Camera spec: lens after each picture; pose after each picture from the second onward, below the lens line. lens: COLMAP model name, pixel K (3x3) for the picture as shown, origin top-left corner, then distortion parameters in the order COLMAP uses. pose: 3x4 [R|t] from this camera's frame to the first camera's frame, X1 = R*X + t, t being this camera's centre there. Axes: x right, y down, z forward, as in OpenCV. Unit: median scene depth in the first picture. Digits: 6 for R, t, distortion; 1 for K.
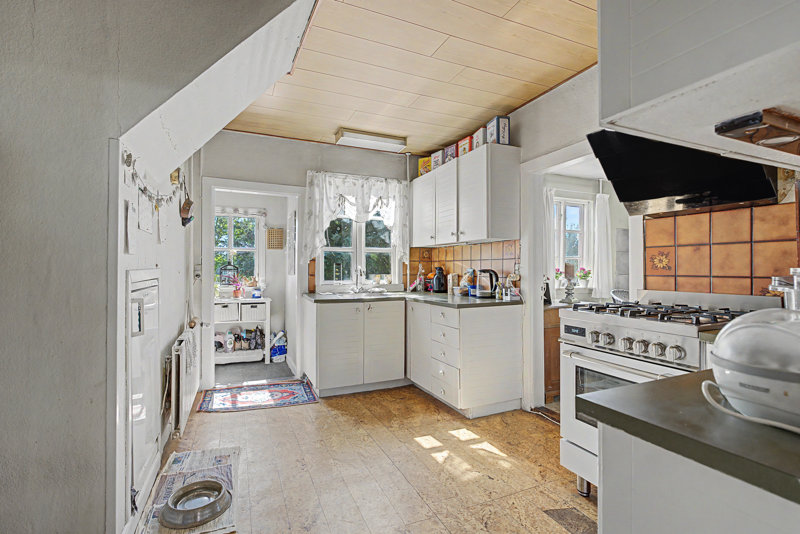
lens RADIAL K [[377.8, 0, 399.8], [0, 377.8, 268.1], [0, 0, 1]] dist [-0.000900, -0.000197]
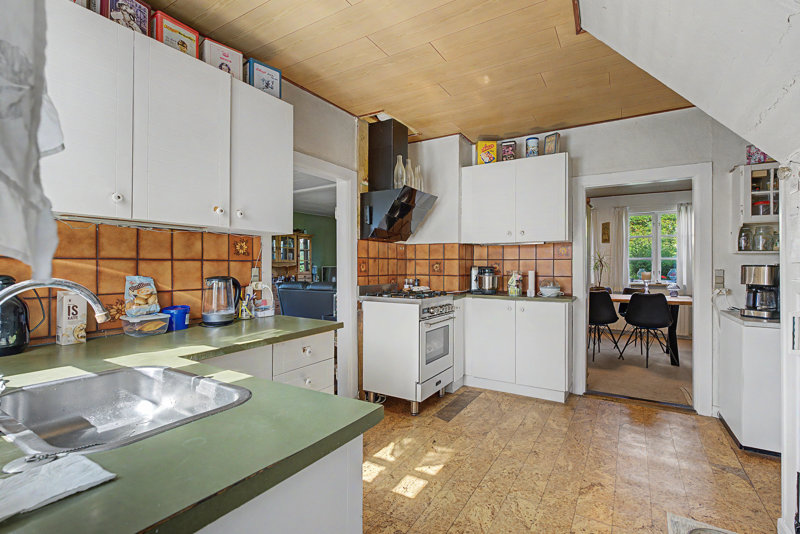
lens RADIAL K [[377.8, 0, 398.2], [0, 377.8, 263.7], [0, 0, 1]] dist [-0.000900, -0.000197]
pose [[-0.572175, 0.005923, 0.820110, -0.614942], [0.006039, 0.999977, -0.003010, -0.020589], [-0.820110, 0.003230, -0.572197, 1.564889]]
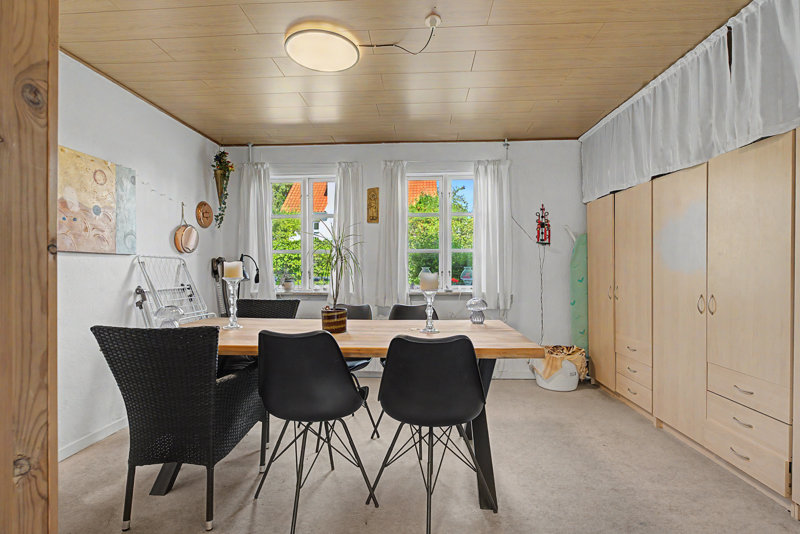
lens RADIAL K [[377.8, 0, 400.3], [0, 377.8, 266.4], [0, 0, 1]] dist [-0.000900, -0.000197]
pose [[-0.891247, 0.003253, 0.453508, -0.220291], [0.005991, 0.999971, 0.004602, -0.001740], [-0.453480, 0.006818, -0.891241, 0.554687]]
